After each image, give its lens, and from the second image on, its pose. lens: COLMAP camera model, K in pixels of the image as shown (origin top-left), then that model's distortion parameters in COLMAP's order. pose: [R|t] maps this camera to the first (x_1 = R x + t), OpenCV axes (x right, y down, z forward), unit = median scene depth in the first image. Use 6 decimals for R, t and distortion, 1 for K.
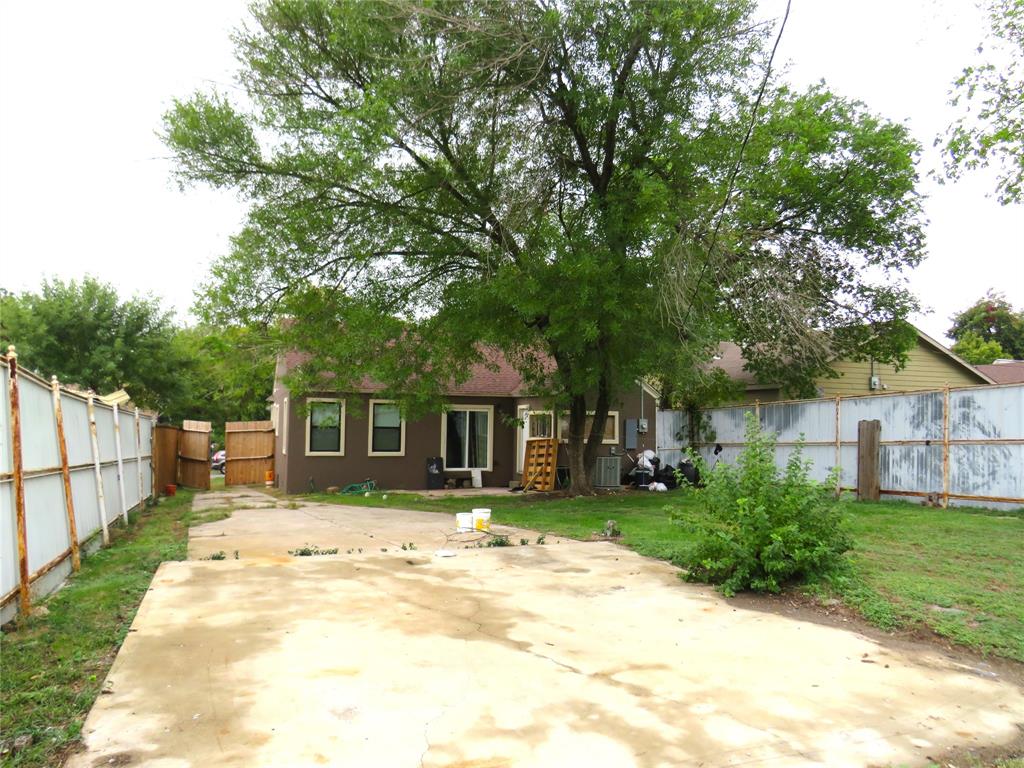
lens RADIAL K [[715.2, 0, 509.8], [0, 715.2, 383.5], [0, 0, 1]] dist [-0.051660, 0.018486]
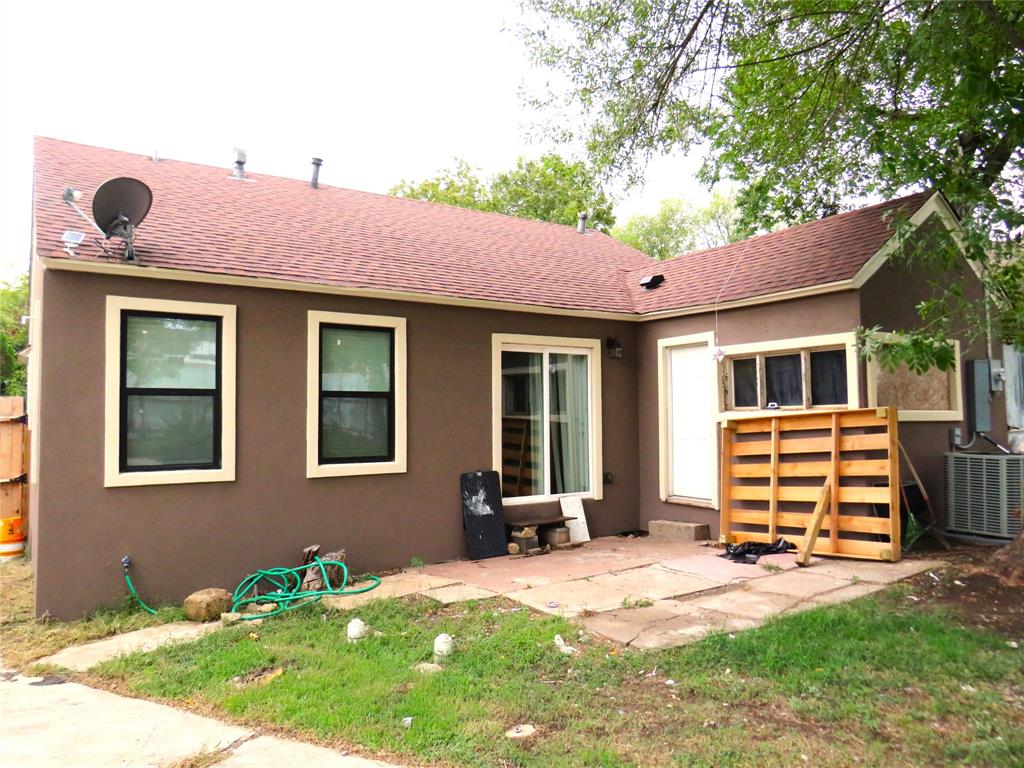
lens RADIAL K [[715.2, 0, 505.2], [0, 715.2, 374.6], [0, 0, 1]] dist [-0.051660, 0.018486]
pose [[0.973105, -0.010149, 0.230139, -0.183421], [0.011466, 0.999925, -0.004386, 0.055222], [-0.230078, 0.006907, 0.973148, 0.647238]]
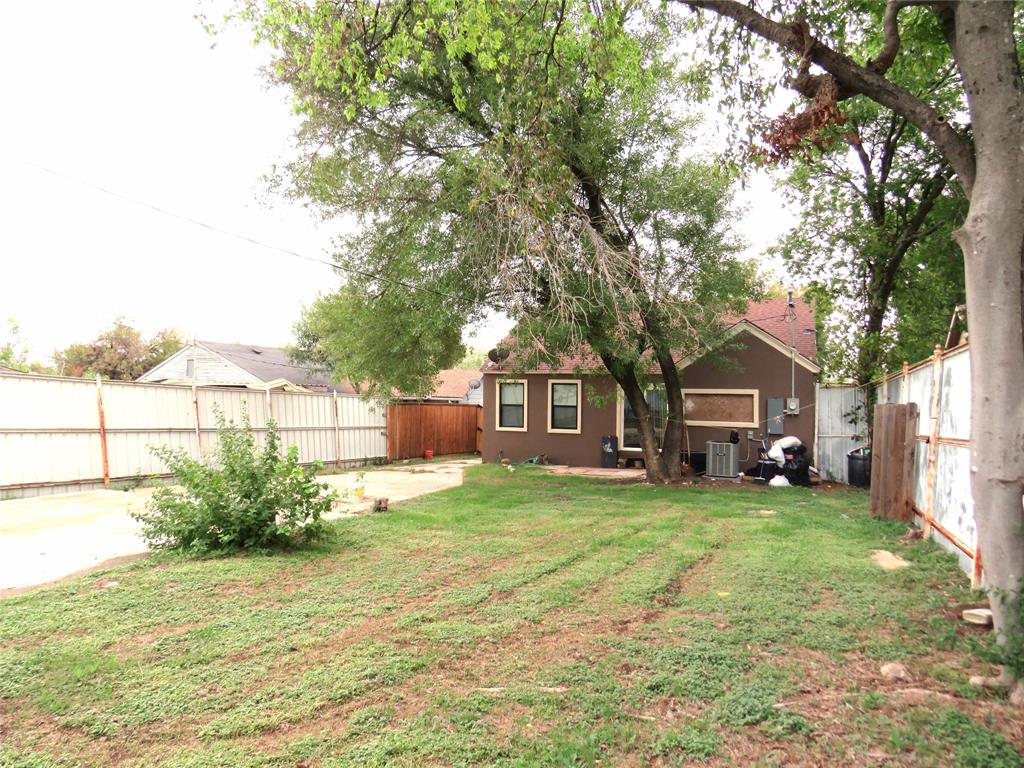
lens RADIAL K [[715.2, 0, 519.0], [0, 715.2, 385.3], [0, 0, 1]] dist [-0.051660, 0.018486]
pose [[0.736690, -0.010913, -0.676143, 0.494194], [0.036006, 0.999084, 0.023105, 0.004484], [0.675271, -0.041367, 0.736408, 0.183352]]
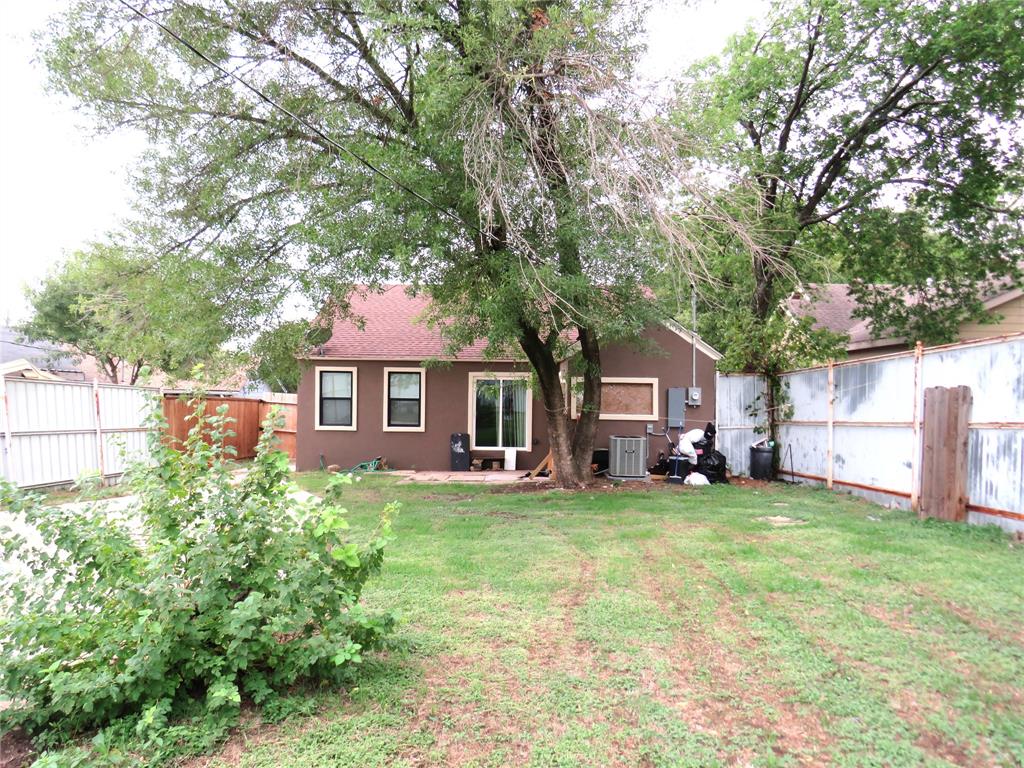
lens RADIAL K [[715.2, 0, 515.8], [0, 715.2, 375.4], [0, 0, 1]] dist [-0.051660, 0.018486]
pose [[0.937662, -0.011433, -0.347360, 0.264278], [0.020557, 0.999533, 0.022593, 0.015622], [0.346940, -0.028325, 0.937460, 0.226660]]
